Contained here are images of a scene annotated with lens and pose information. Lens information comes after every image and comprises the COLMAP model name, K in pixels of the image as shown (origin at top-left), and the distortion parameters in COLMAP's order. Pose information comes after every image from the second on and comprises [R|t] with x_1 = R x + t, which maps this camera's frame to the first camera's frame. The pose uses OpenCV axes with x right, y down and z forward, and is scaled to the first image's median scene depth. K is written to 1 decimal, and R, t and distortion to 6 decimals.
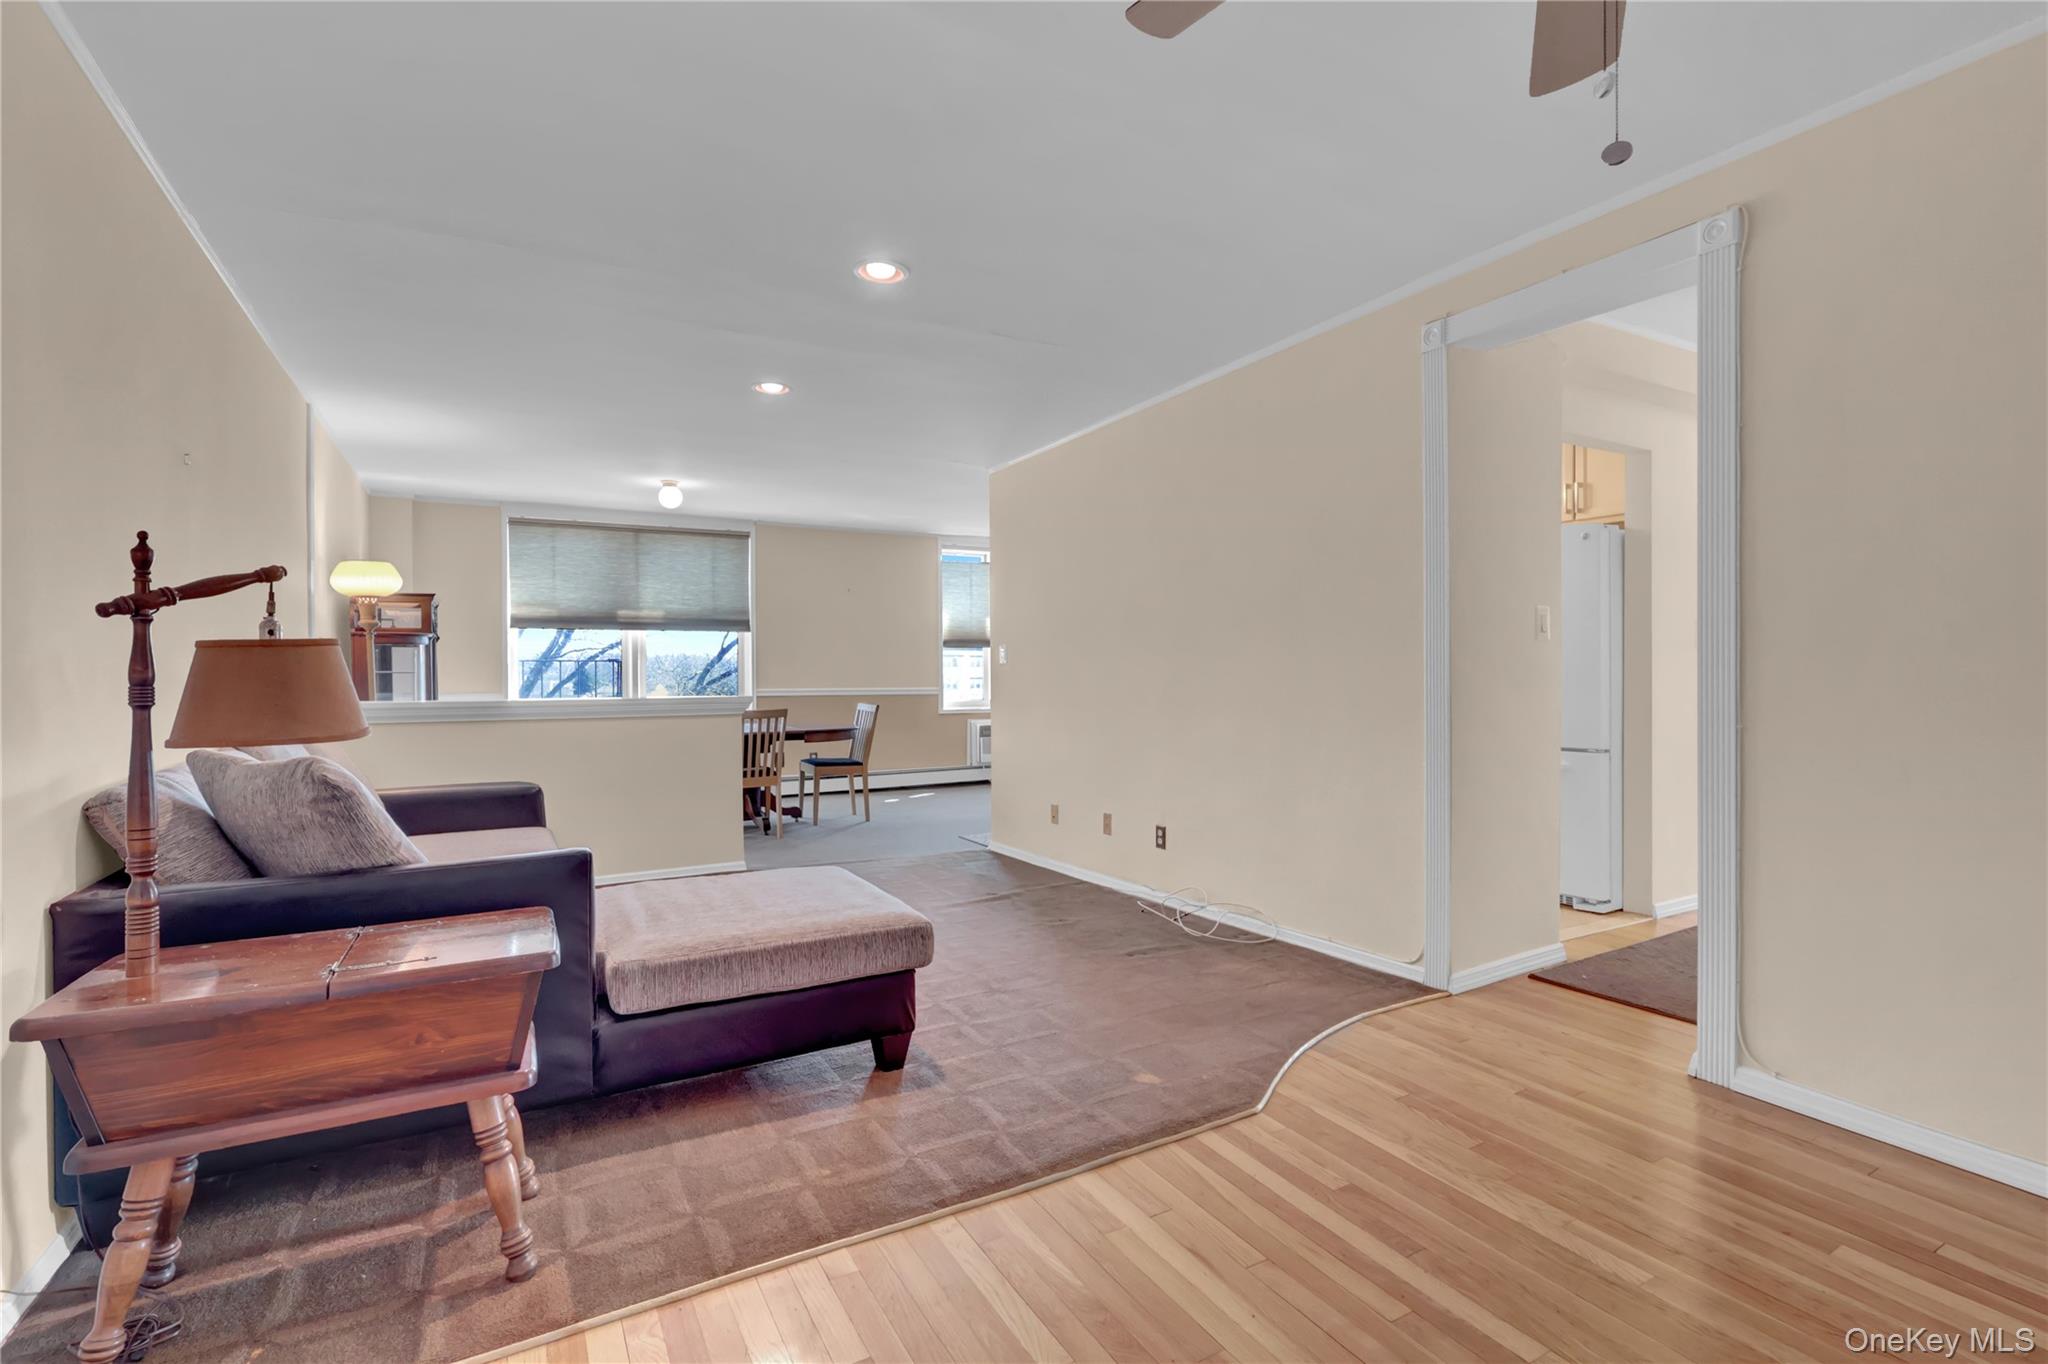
lens RADIAL K [[929.9, 0, 971.9], [0, 929.9, 688.0], [0, 0, 1]] dist [0.000266, 0.000178]
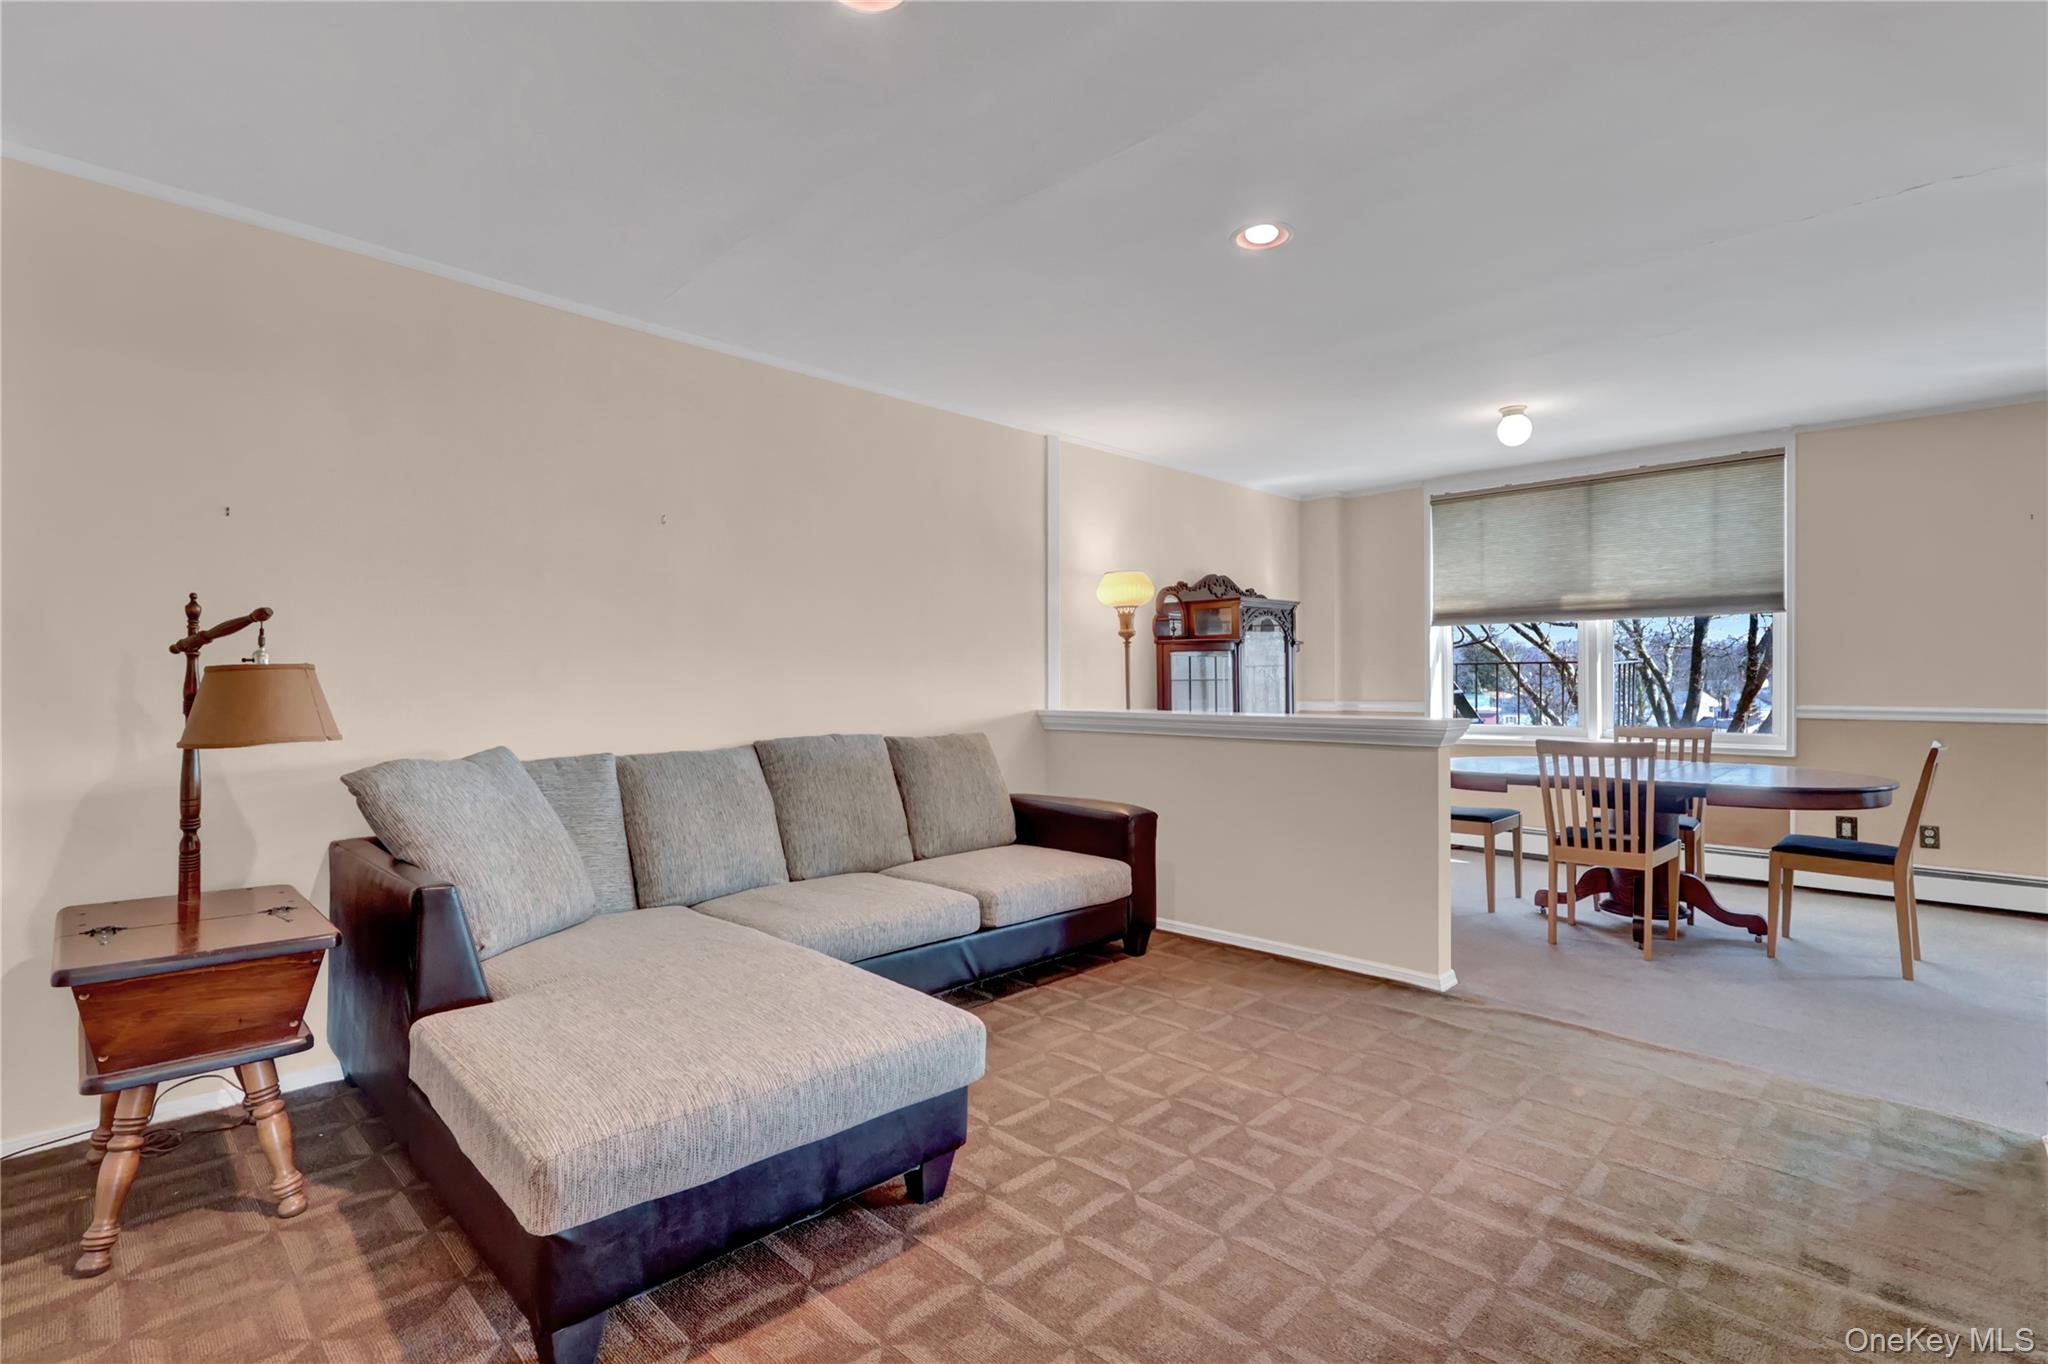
lens RADIAL K [[931.8, 0, 1050.3], [0, 931.8, 686.6], [0, 0, 1]] dist [-0.002750, -0.000369]
pose [[0.331425, 0.012769, -0.943395, 0.325143], [-0.013312, 0.999872, 0.008857, -0.019381], [0.943388, 0.009623, 0.331552, 0.634418]]
